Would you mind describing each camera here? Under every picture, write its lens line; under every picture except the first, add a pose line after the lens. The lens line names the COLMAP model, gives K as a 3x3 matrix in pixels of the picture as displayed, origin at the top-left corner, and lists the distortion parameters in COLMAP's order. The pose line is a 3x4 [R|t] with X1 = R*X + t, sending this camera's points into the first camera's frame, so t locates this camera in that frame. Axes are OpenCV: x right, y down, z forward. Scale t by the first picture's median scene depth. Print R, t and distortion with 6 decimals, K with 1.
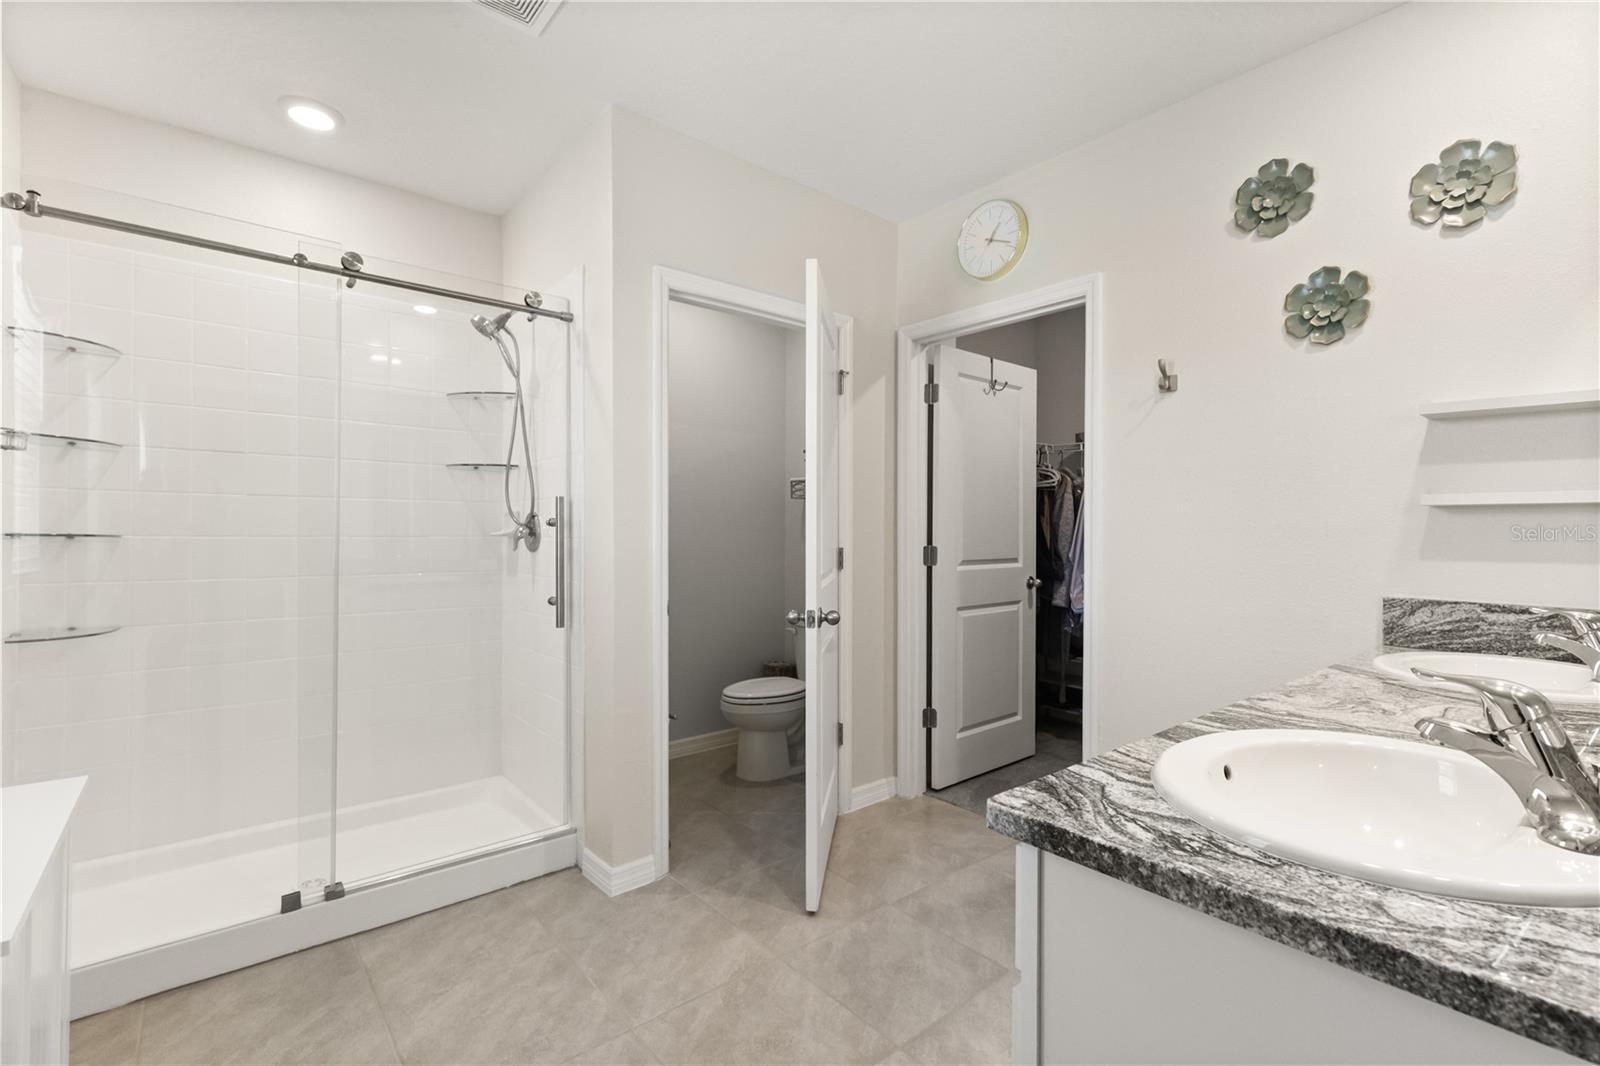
lens RADIAL K [[720.3, 0, 803.4], [0, 720.3, 525.7], [0, 0, 1]] dist [-0.000079, -0.000344]
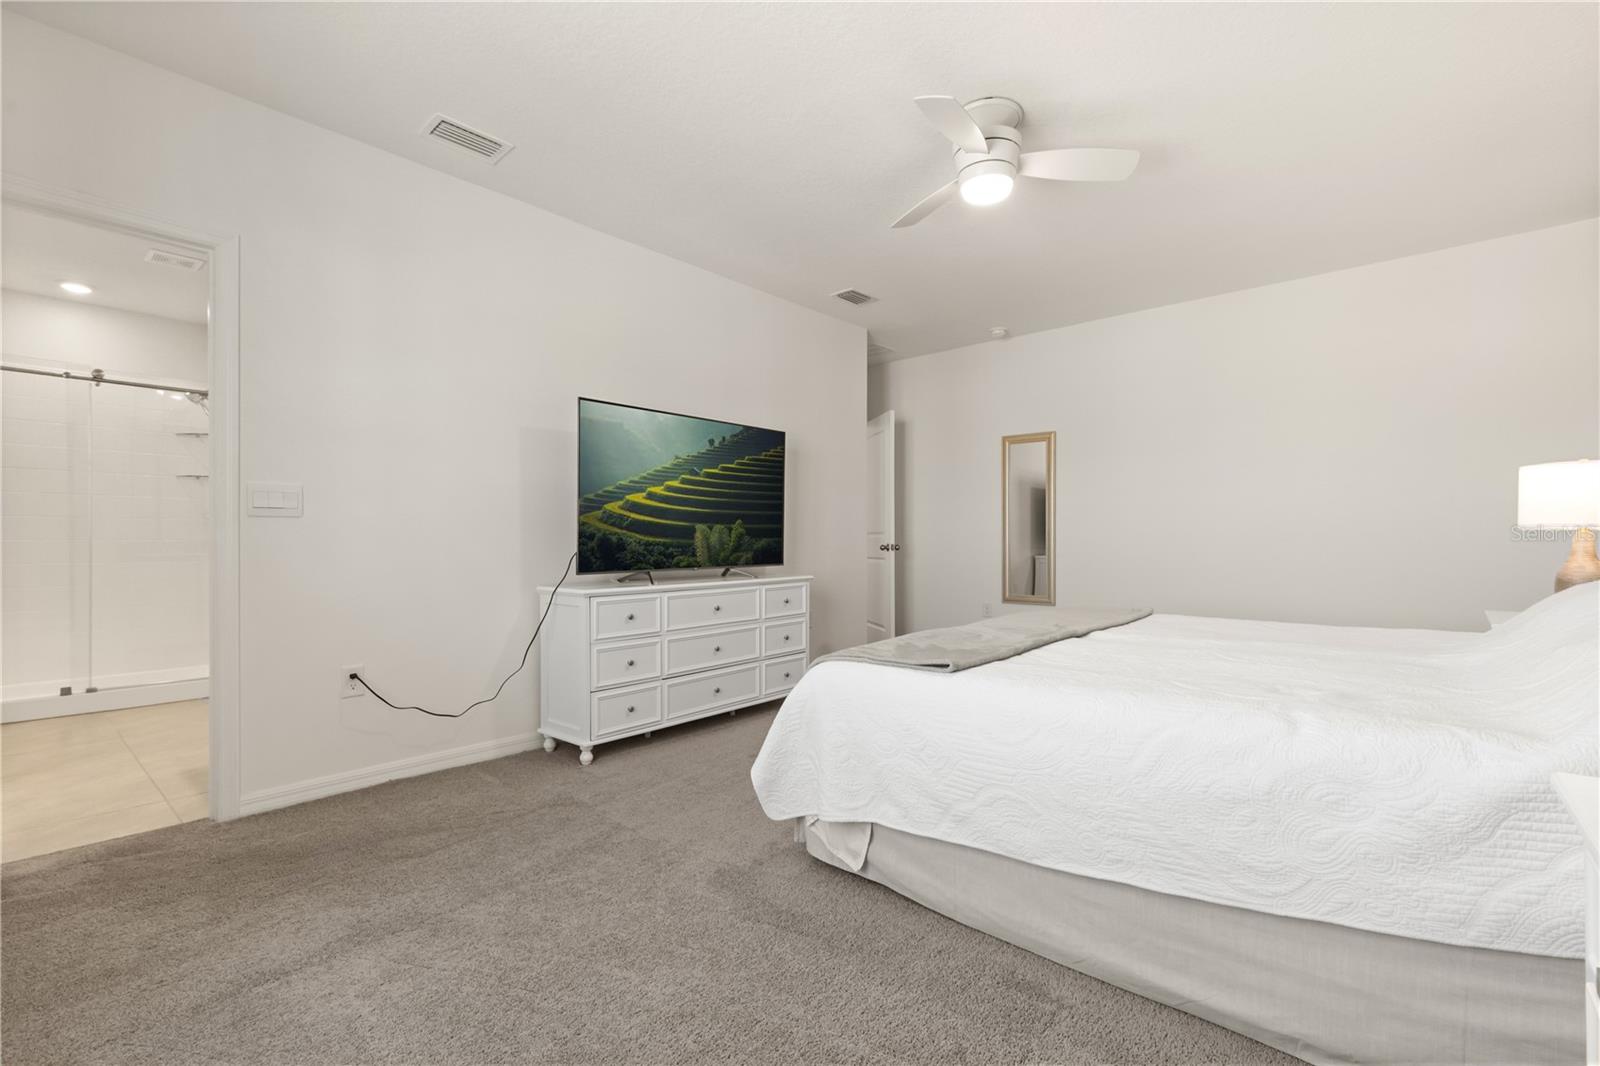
lens RADIAL K [[714.3, 0, 800.0], [0, 714.3, 533.0], [0, 0, 1]] dist [0.000201, -0.000053]
pose [[0.987459, -0.015684, 0.157095, 1.012403], [0.016305, 0.999864, -0.002665, 0.113544], [-0.157032, 0.005193, 0.987580, -1.303537]]
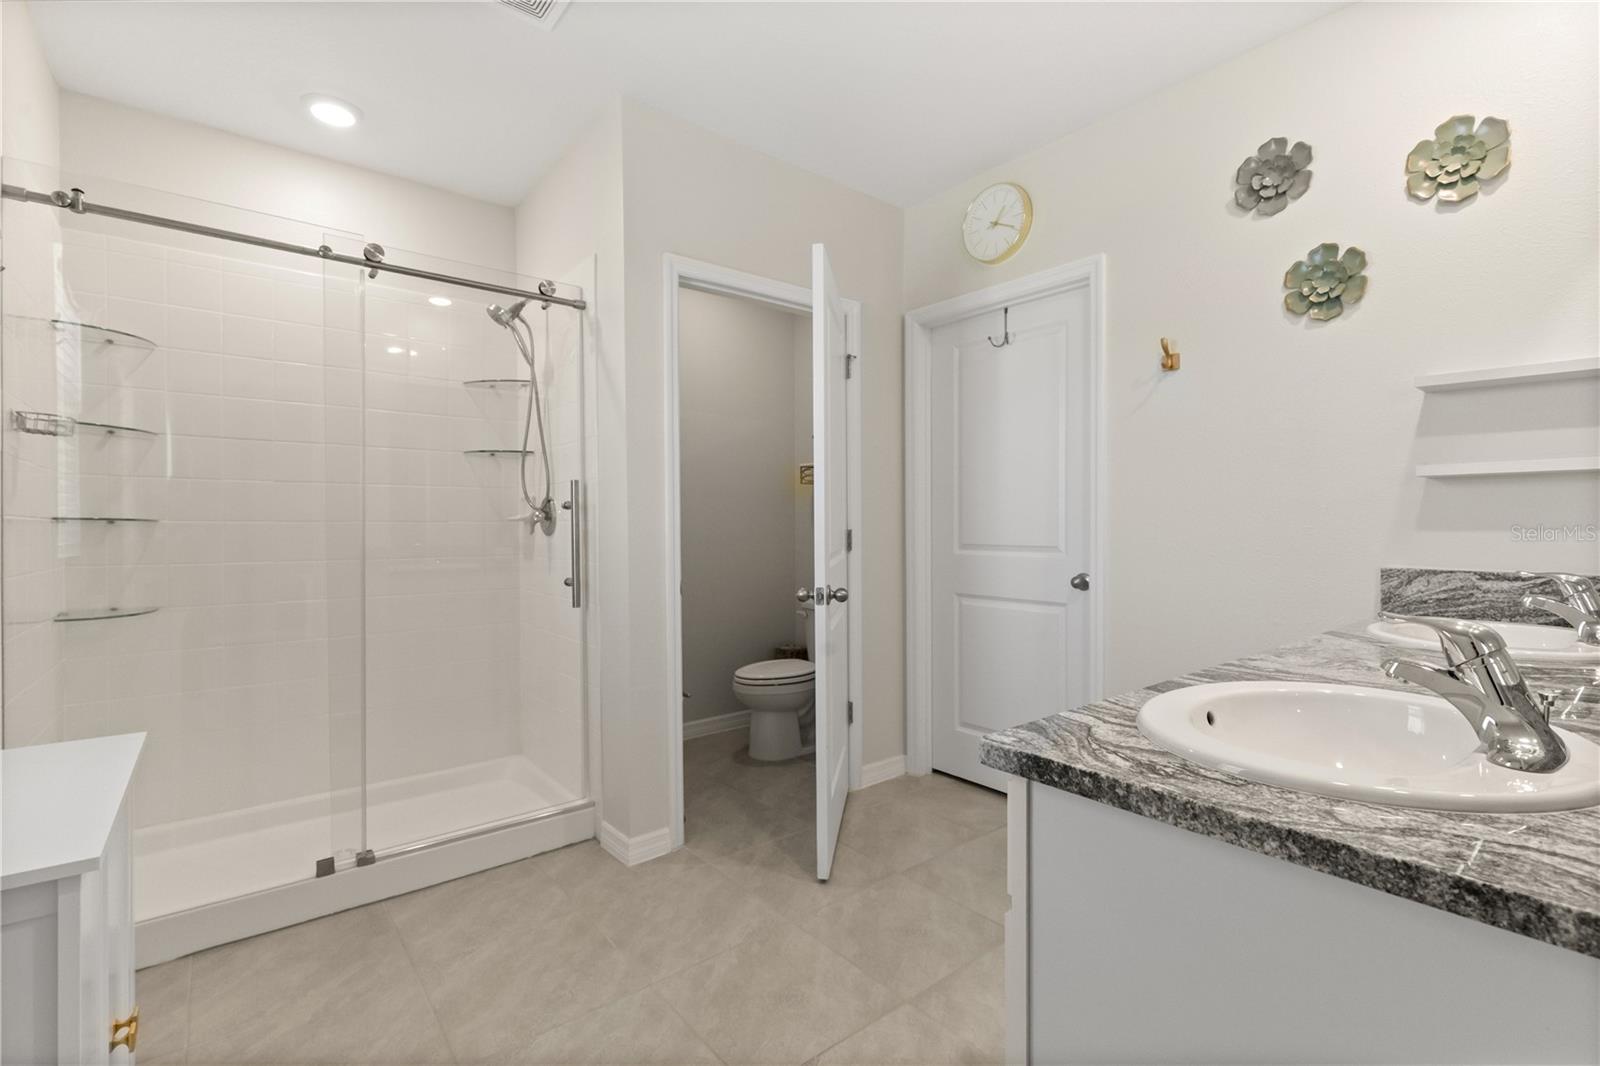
lens RADIAL K [[723.2, 0, 801.8], [0, 723.2, 524.1], [0, 0, 1]] dist [-0.002867, -0.000211]
pose [[0.999808, -0.008097, -0.017828, 0.004299], [0.008260, 0.999925, 0.009080, 0.019825], [0.017753, -0.009226, 0.999800, -0.032687]]
